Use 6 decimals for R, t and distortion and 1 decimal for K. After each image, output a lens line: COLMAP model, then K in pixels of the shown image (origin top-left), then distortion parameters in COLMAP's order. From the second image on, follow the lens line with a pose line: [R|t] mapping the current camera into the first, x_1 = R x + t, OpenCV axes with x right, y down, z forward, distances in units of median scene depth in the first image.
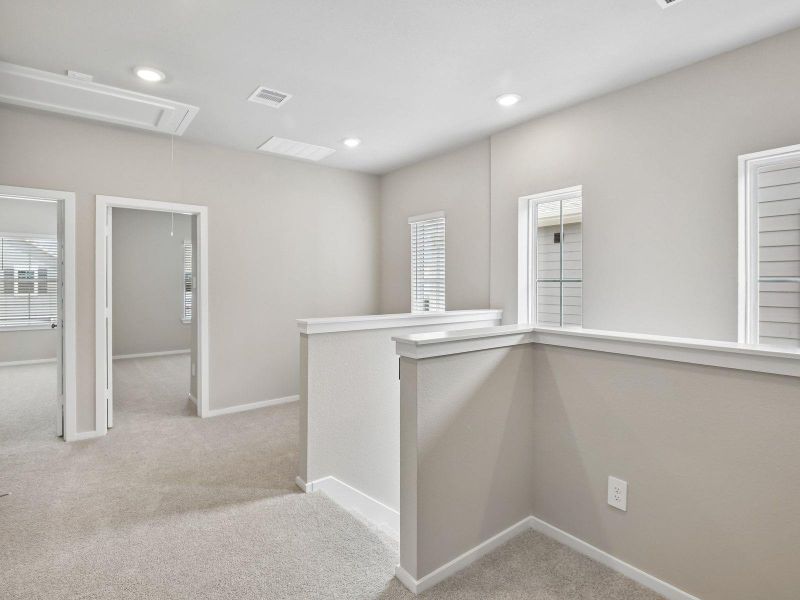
lens RADIAL K [[413.2, 0, 402.8], [0, 413.2, 288.2], [0, 0, 1]] dist [-0.010811, -0.001264]
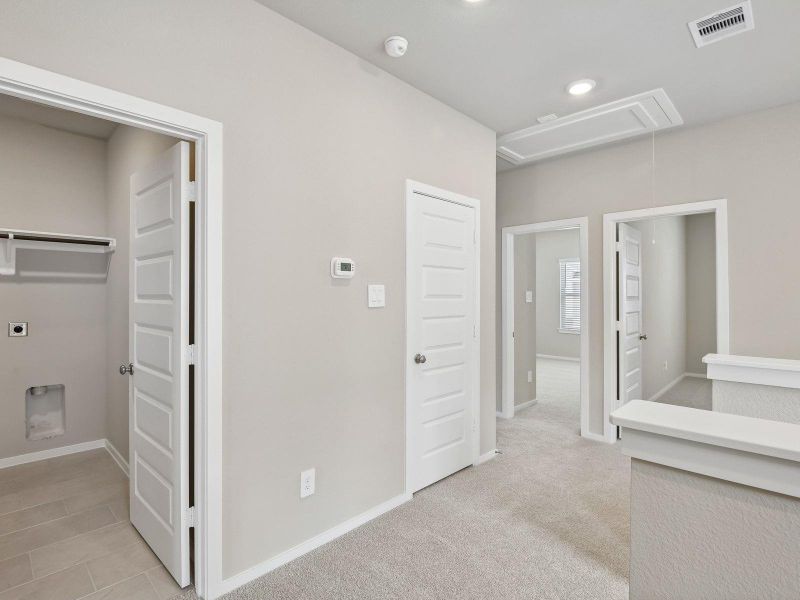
lens RADIAL K [[410.2, 0, 400.0], [0, 410.2, 300.0], [0, 0, 1]] dist [-0.012079, -0.000638]
pose [[0.135705, 0.007393, -0.990722, 0.261057], [-0.011826, 0.999913, 0.005842, -0.006251], [0.990679, 0.010924, 0.135781, 0.375173]]
